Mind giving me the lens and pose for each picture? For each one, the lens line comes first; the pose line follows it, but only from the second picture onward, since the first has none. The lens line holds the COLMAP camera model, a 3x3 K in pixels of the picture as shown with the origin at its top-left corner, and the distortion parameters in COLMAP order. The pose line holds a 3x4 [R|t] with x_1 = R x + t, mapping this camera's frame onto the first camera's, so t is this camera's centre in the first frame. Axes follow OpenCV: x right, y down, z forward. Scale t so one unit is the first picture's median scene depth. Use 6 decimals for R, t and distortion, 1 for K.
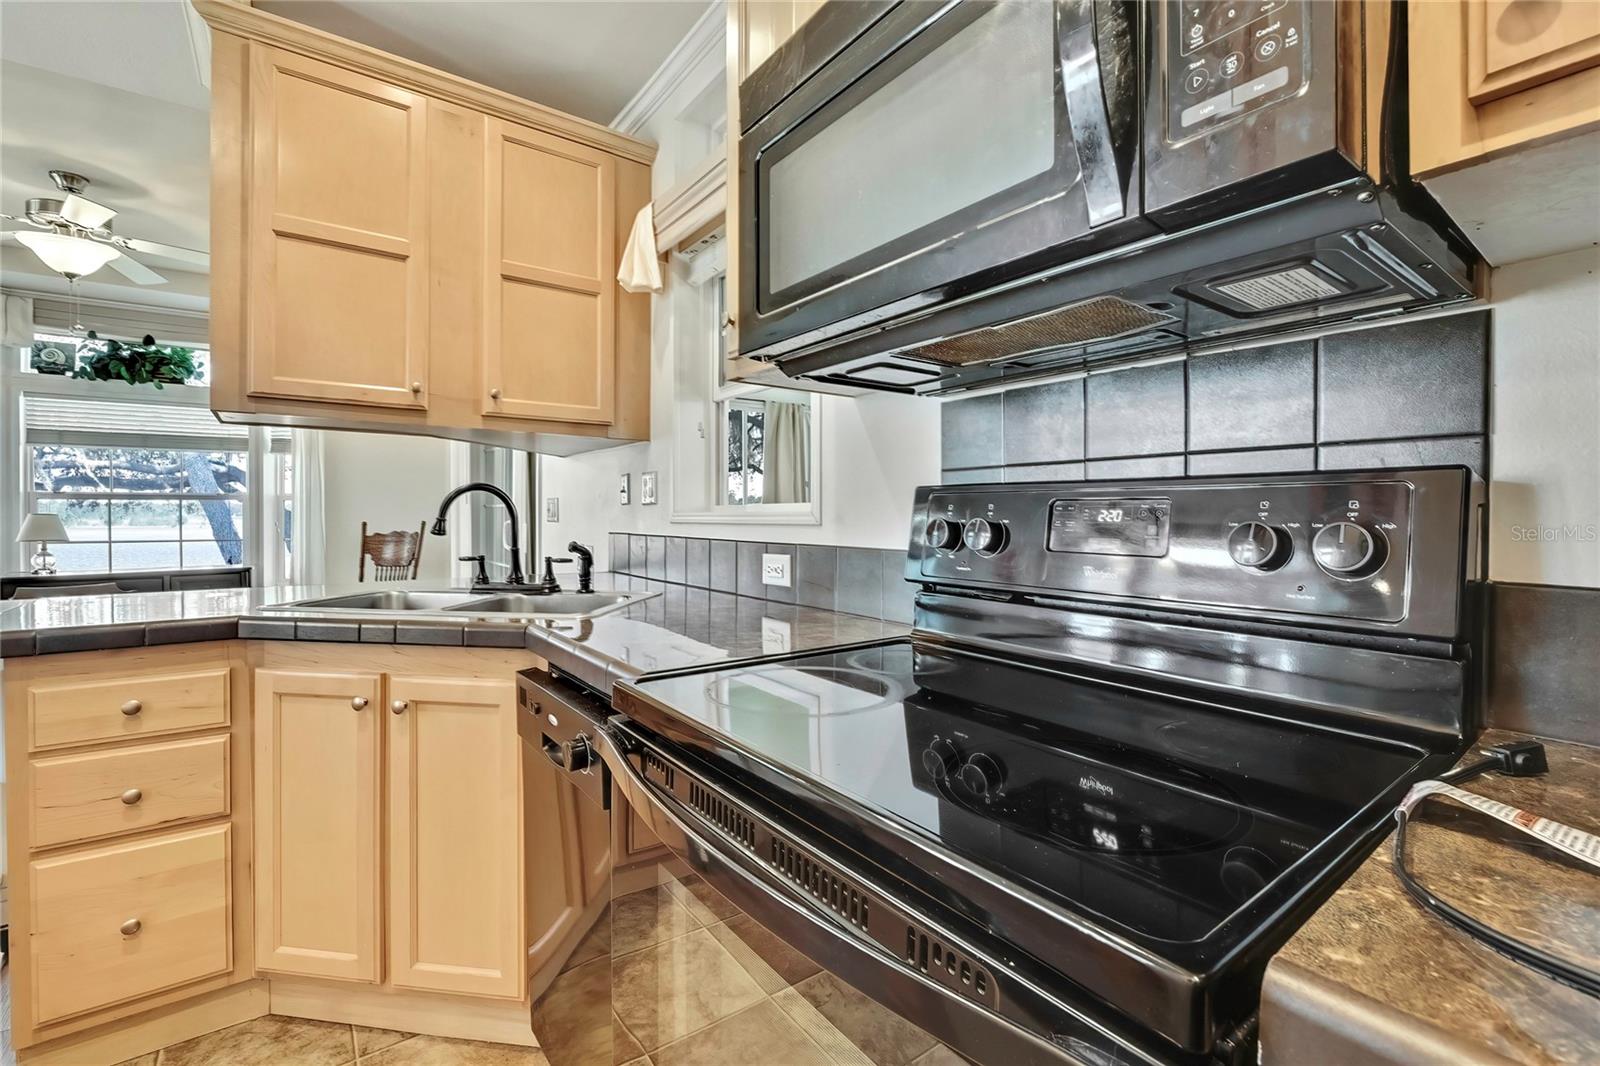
lens RADIAL K [[677.4, 0, 805.1], [0, 677.4, 516.9], [0, 0, 1]] dist [0.001366, 0.000351]
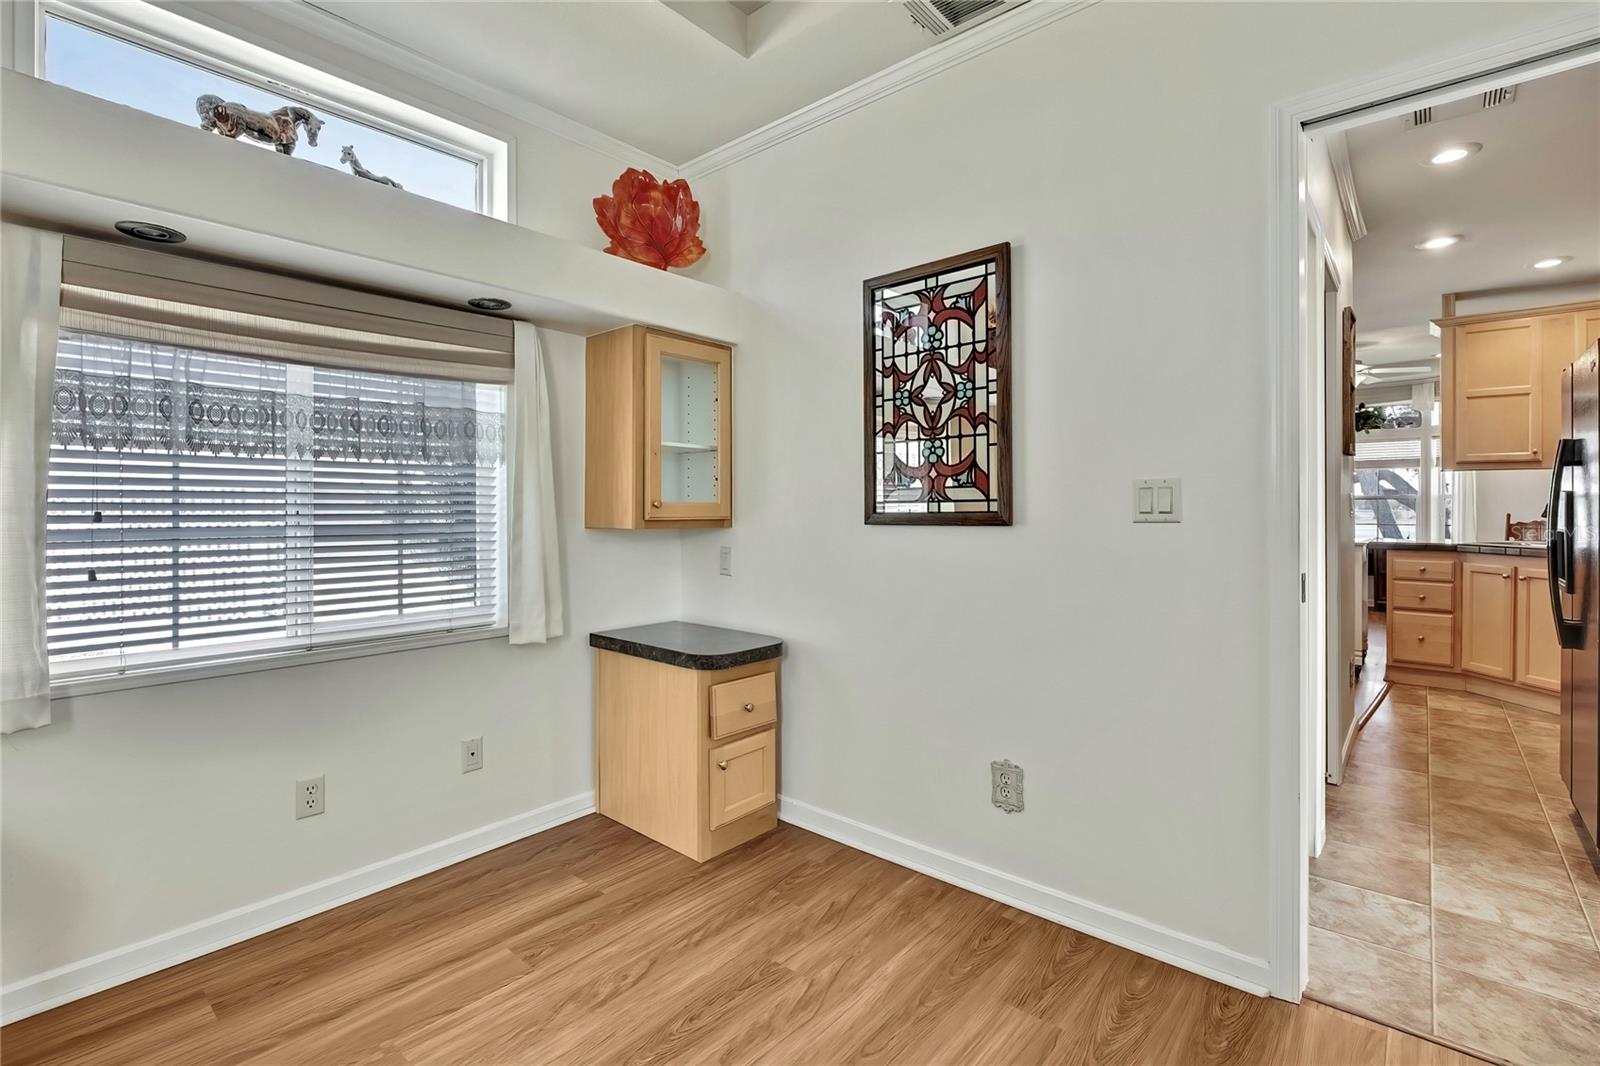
lens RADIAL K [[729.6, 0, 807.4], [0, 729.6, 521.9], [0, 0, 1]] dist [-0.002542, -0.000264]
pose [[0.224562, 0.011476, -0.974392, 0.512535], [0.001228, 0.999927, 0.012060, 0.005148], [0.974459, -0.003905, 0.224531, -0.784648]]
